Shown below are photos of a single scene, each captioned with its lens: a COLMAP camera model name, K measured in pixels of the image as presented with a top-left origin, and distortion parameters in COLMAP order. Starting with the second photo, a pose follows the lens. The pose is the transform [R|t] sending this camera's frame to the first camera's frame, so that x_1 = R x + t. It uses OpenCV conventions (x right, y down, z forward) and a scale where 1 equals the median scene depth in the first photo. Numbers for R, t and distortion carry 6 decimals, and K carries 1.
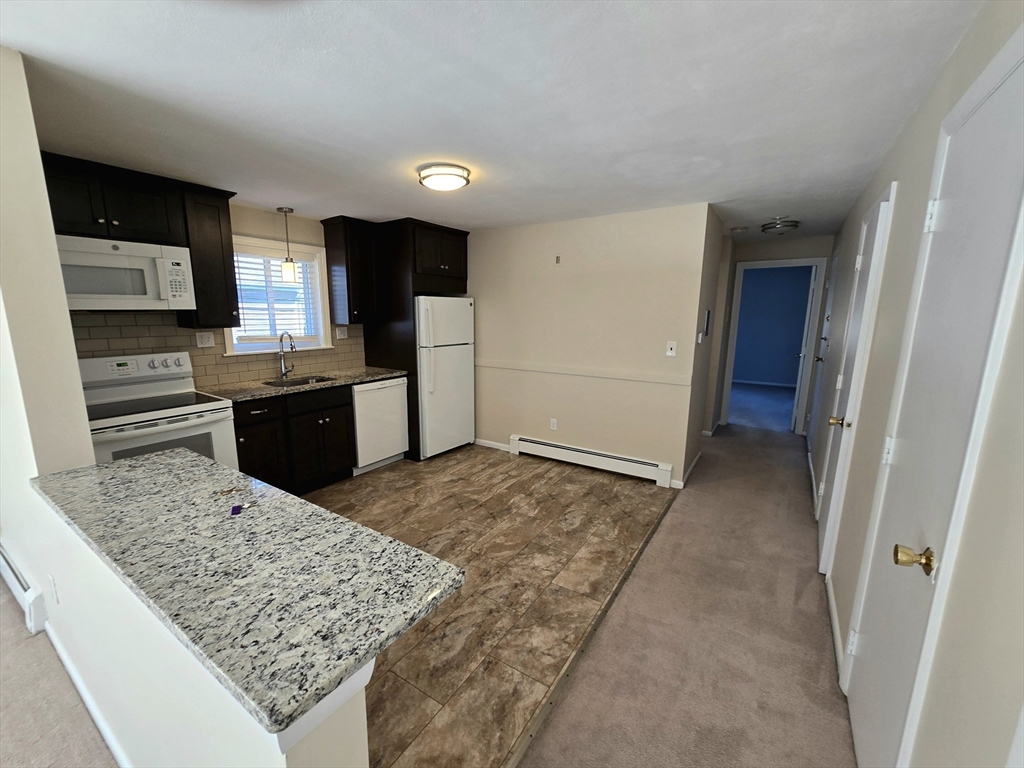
lens RADIAL K [[410.8, 0, 500.4], [0, 410.8, 392.5], [0, 0, 1]] dist [-0.008985, -0.000089]
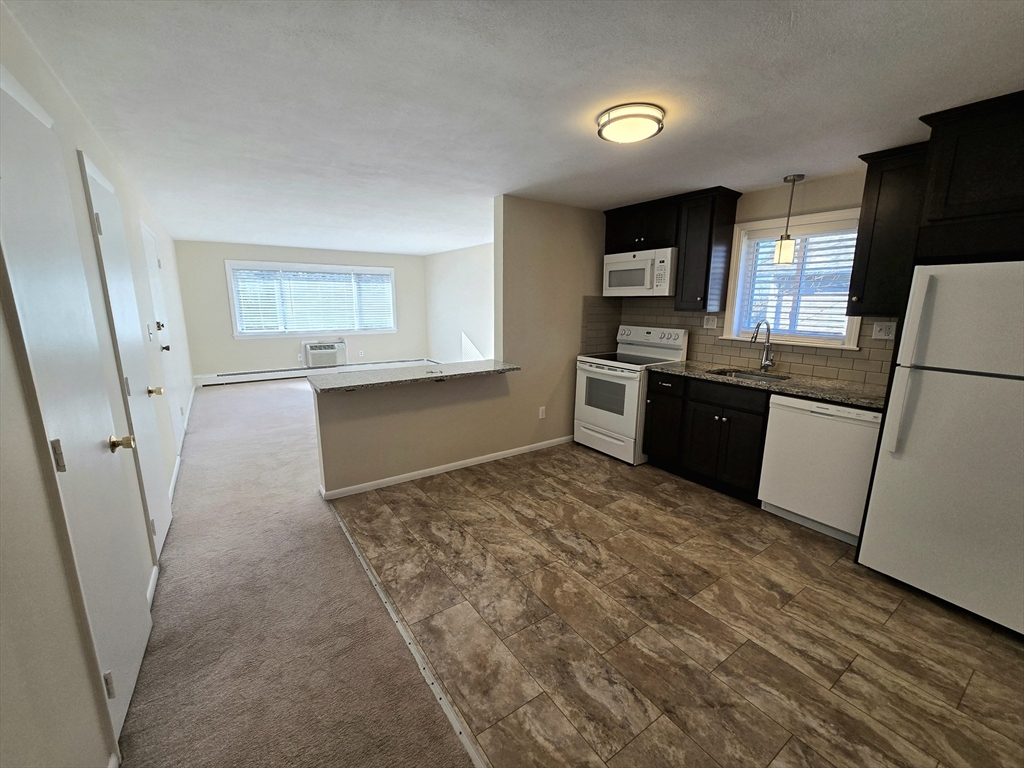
lens RADIAL K [[417.9, 0, 510.0], [0, 417.9, 387.6], [0, 0, 1]] dist [-0.005567, 0.000211]
pose [[-0.359088, 0.184926, -0.914799, 0.667701], [-0.188719, 0.945539, 0.265218, -0.179983], [0.914025, 0.267877, -0.304633, 0.999465]]
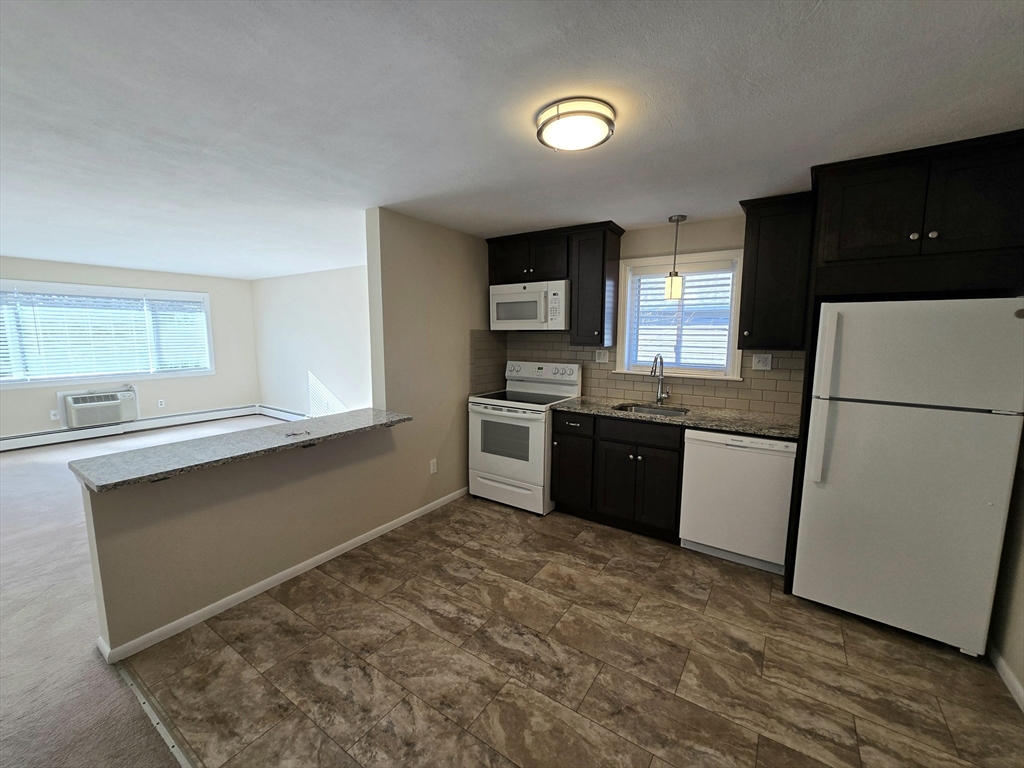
lens RADIAL K [[417.9, 0, 510.0], [0, 417.9, 387.6], [0, 0, 1]] dist [-0.005567, 0.000211]
pose [[0.002391, 0.125430, -0.992100, 0.497248], [-0.198781, 0.972363, 0.122455, -0.152018], [0.980041, 0.196918, 0.027258, 0.821810]]
